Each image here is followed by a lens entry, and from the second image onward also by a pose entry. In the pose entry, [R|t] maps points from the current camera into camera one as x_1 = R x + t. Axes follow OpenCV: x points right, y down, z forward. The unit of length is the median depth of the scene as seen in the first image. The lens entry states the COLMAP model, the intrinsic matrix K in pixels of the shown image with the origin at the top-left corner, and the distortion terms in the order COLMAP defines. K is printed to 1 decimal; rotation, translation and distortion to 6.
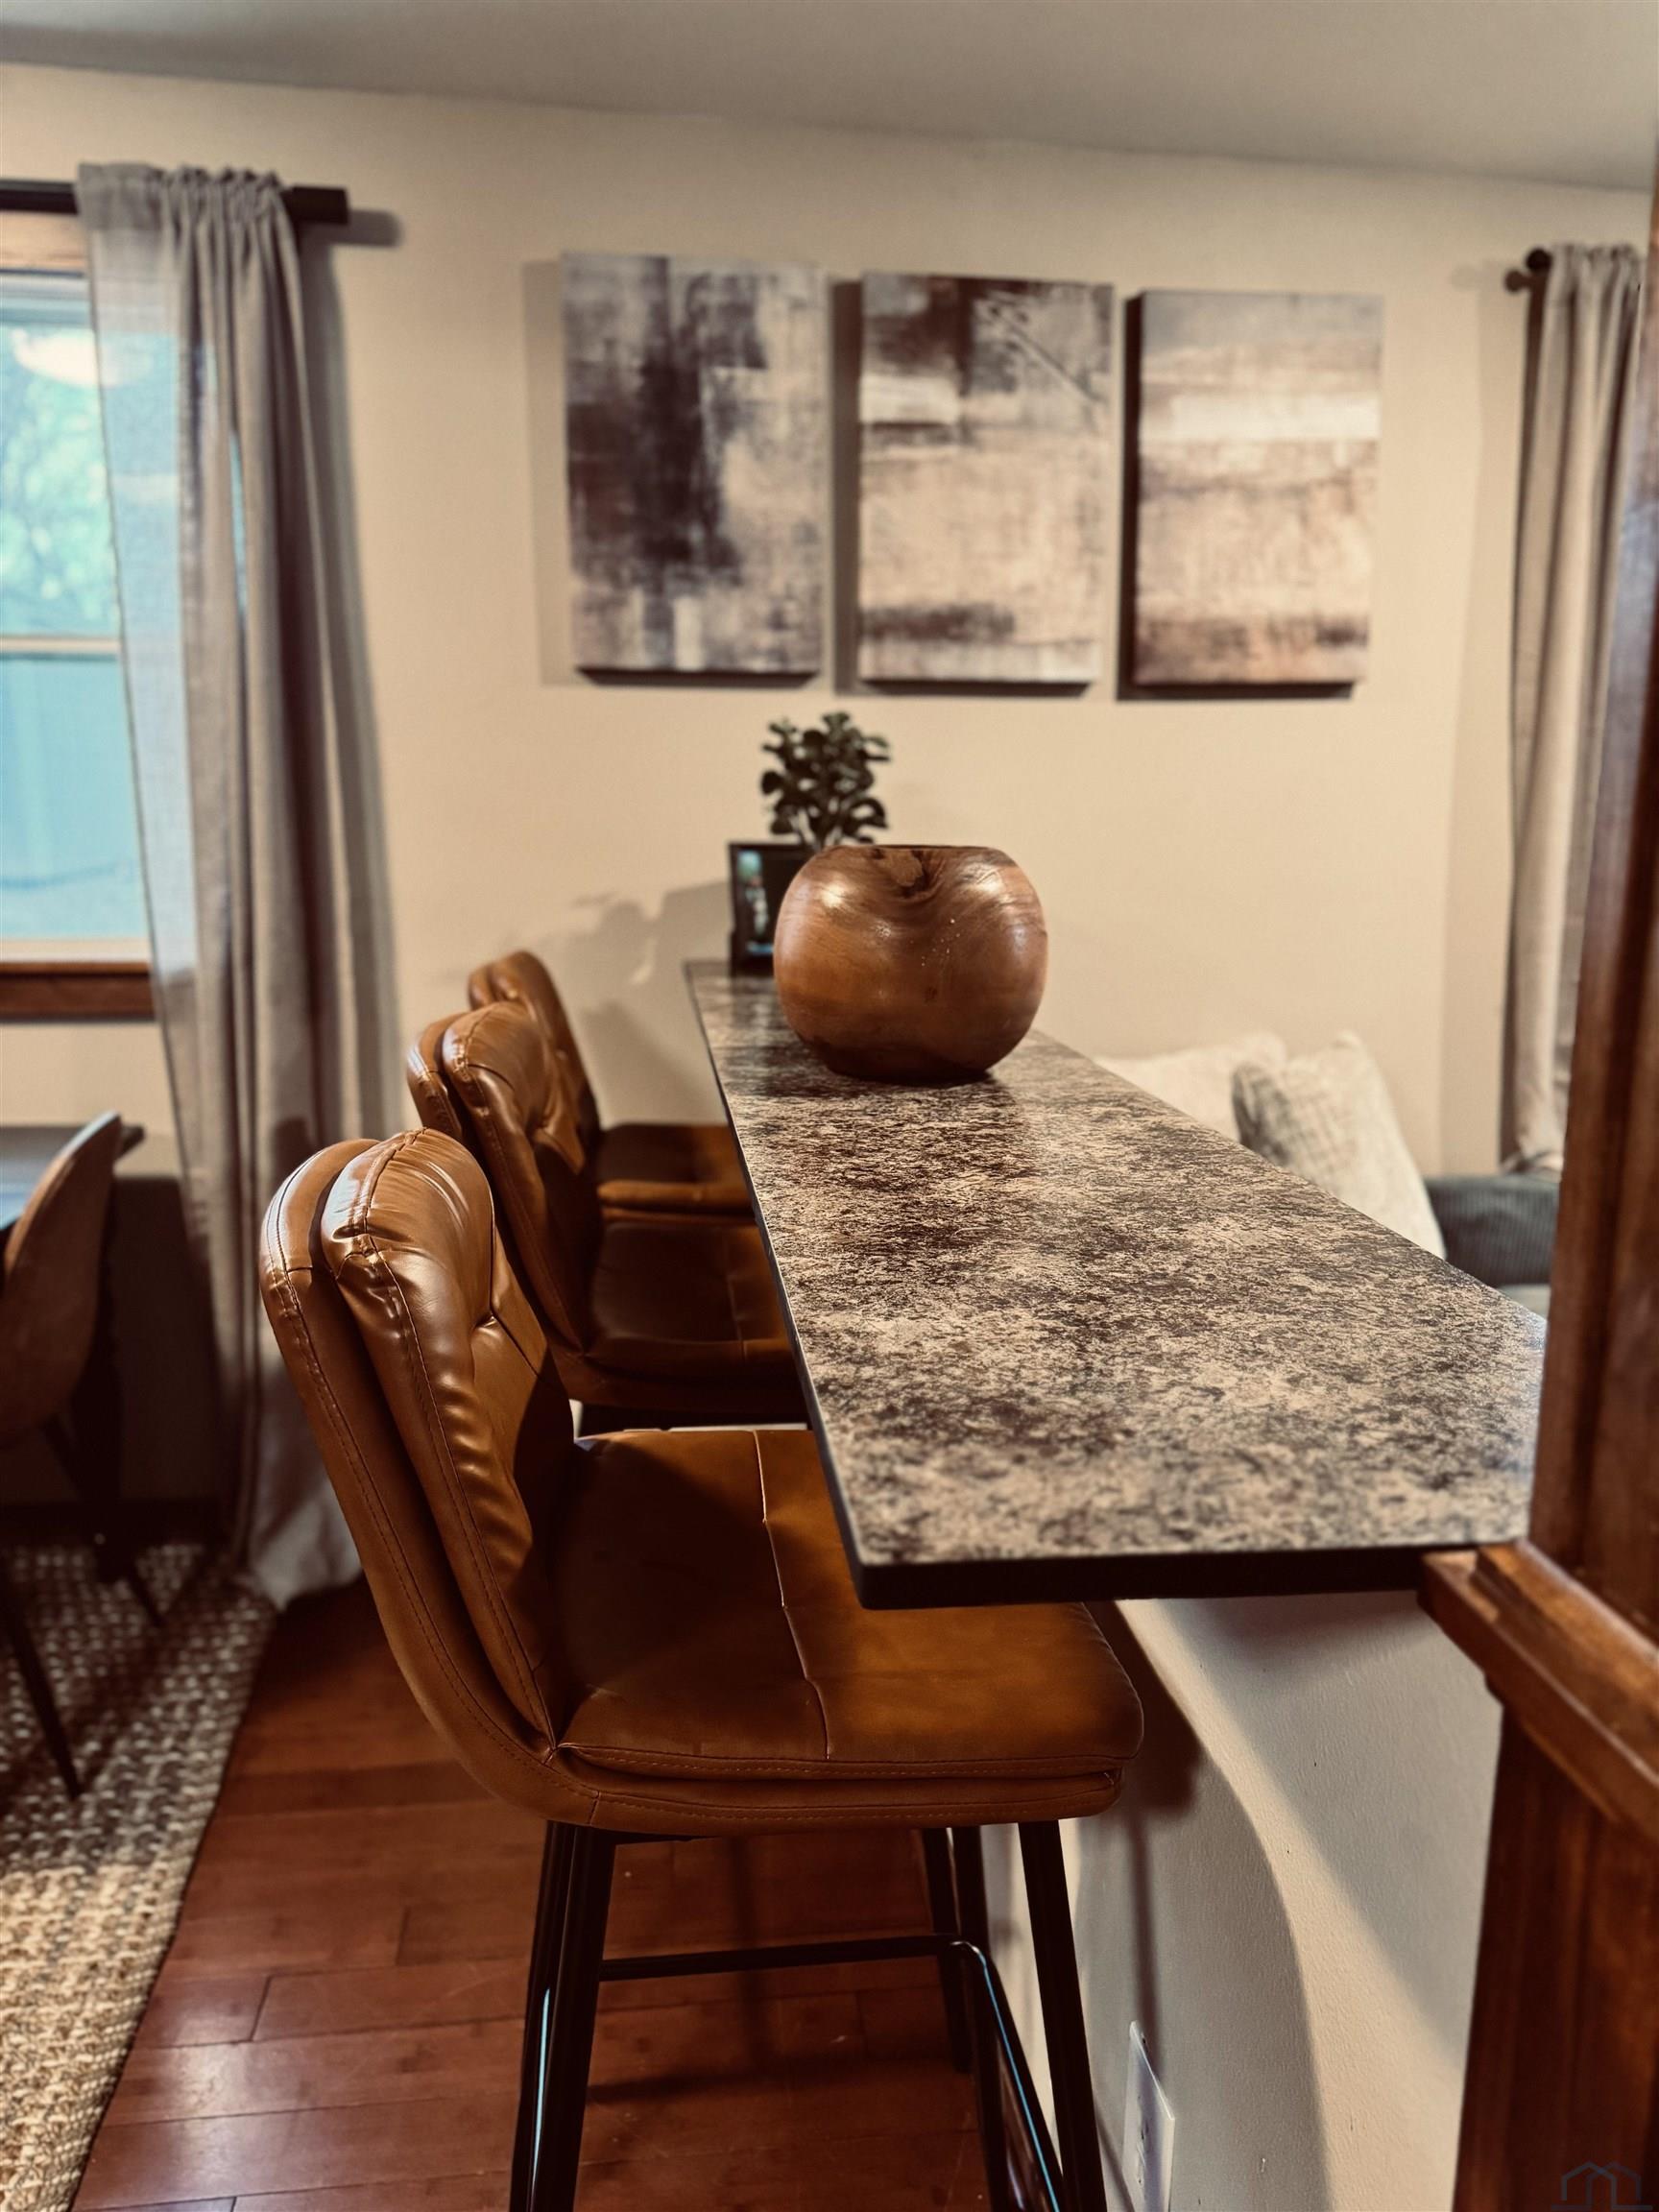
lens RADIAL K [[1550.6, 0, 829.5], [0, 1550.6, 1106.0], [0, 0, 1]] dist [0.047095, -0.062505]
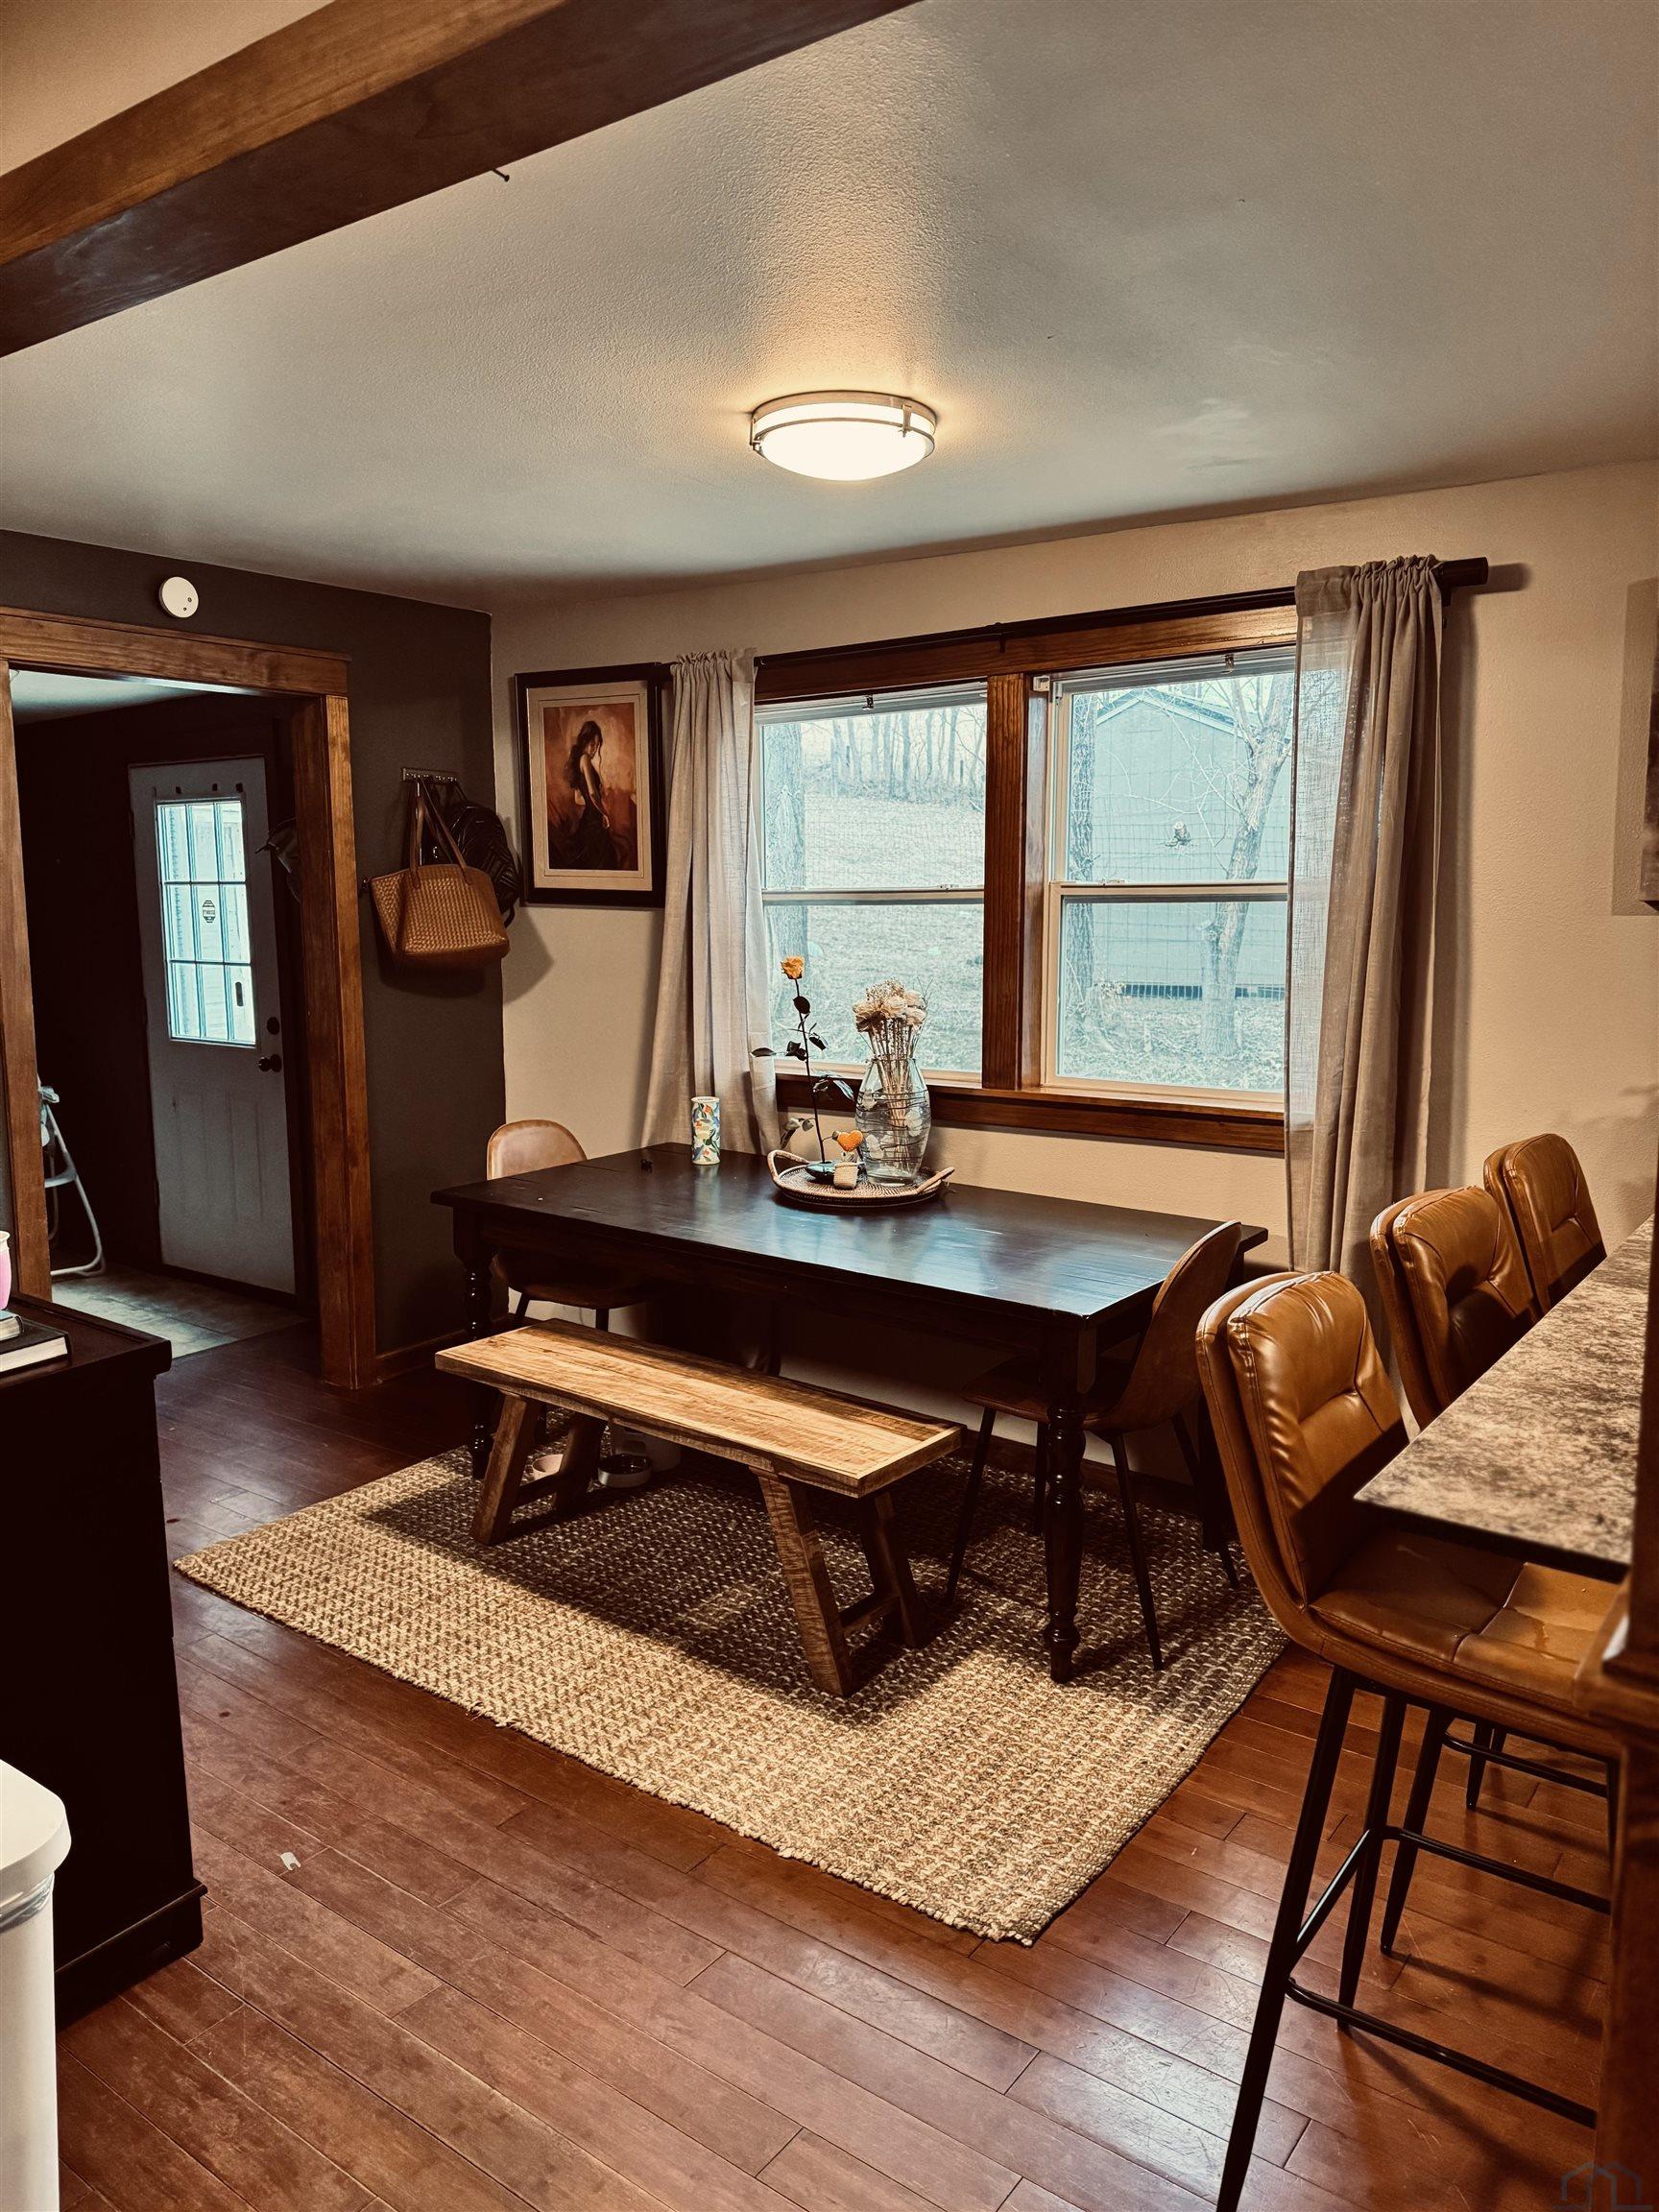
lens RADIAL K [[1560.9, 0, 829.5], [0, 1560.9, 1106.0], [0, 0, 1]] dist [0.180741, -0.339458]
pose [[0.721620, 0.083902, -0.687186, 0.254823], [-0.119683, 0.992802, -0.004464, -0.045514], [0.681865, 0.085466, 0.726468, -0.323049]]
